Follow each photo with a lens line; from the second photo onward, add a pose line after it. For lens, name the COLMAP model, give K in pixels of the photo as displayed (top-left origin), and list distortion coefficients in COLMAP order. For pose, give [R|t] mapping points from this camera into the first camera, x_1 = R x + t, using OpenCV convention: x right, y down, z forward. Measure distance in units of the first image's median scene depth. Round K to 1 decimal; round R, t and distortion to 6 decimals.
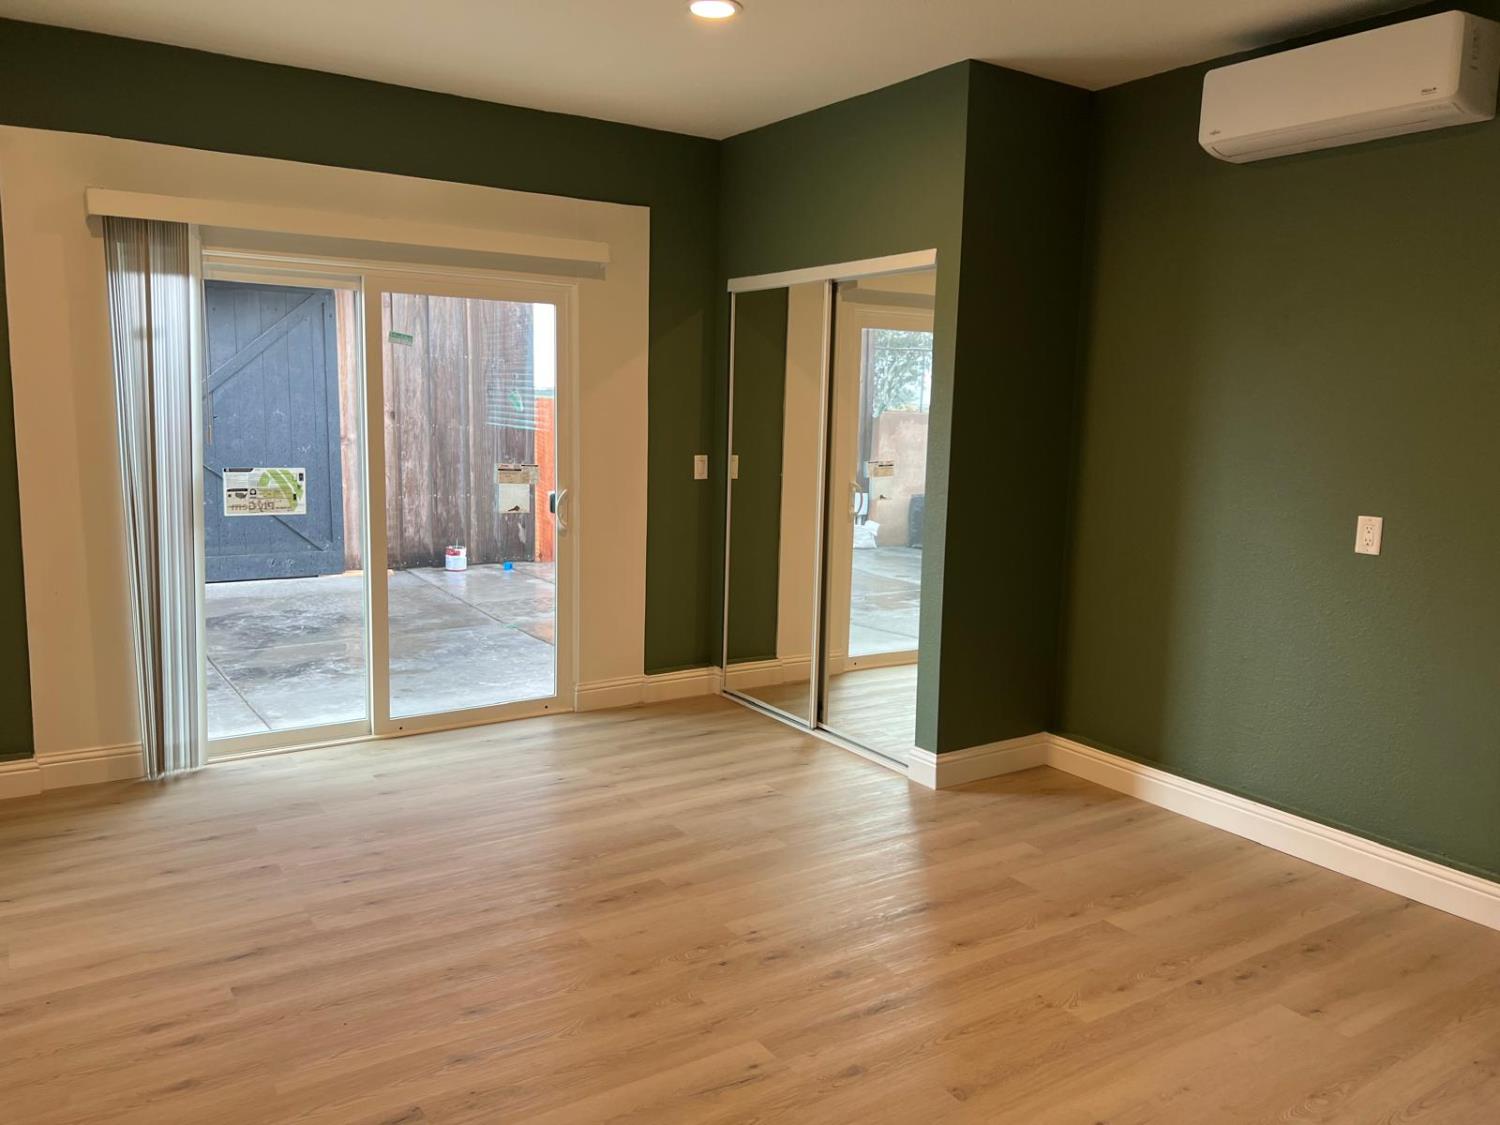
lens RADIAL K [[1113.4, 0, 754.8], [0, 1113.4, 564.3], [0, 0, 1]] dist [-0.010139, -0.006487]
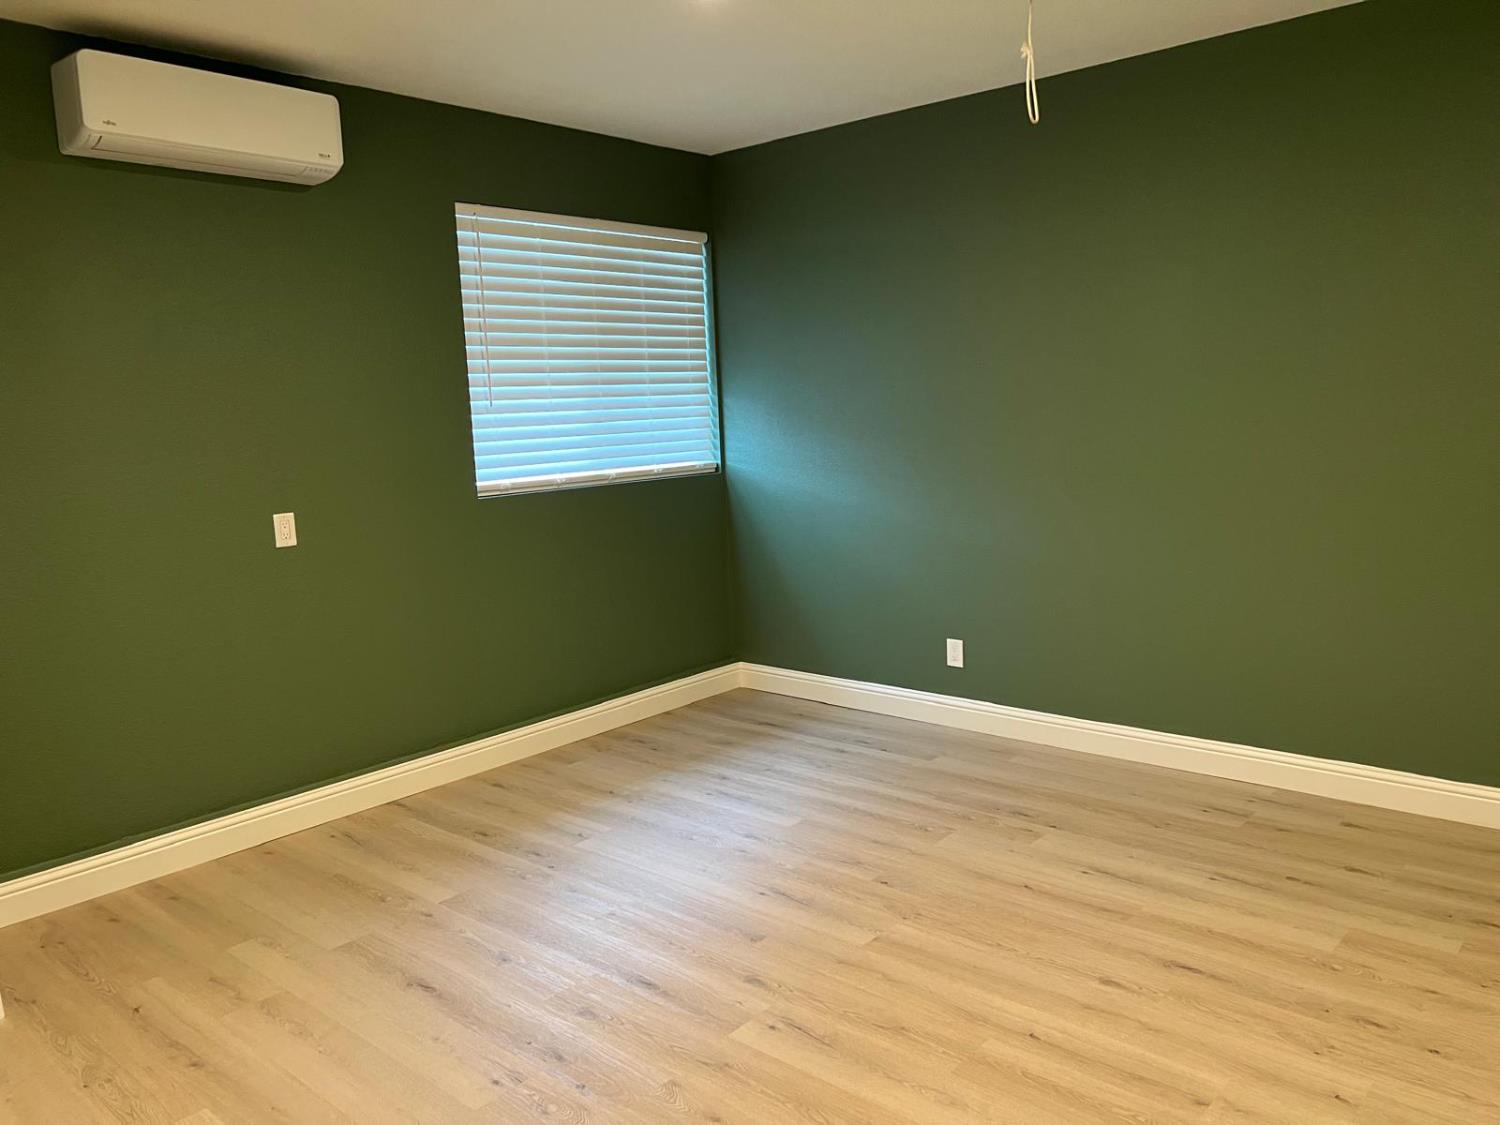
lens RADIAL K [[1113.4, 0, 755.2], [0, 1113.4, 558.7], [0, 0, 1]] dist [-0.010139, -0.006487]
pose [[-0.284889, -0.137713, 0.948617, -0.672599], [0.168301, 0.967067, 0.190936, -0.134791], [-0.943670, 0.214048, -0.252330, 0.845085]]
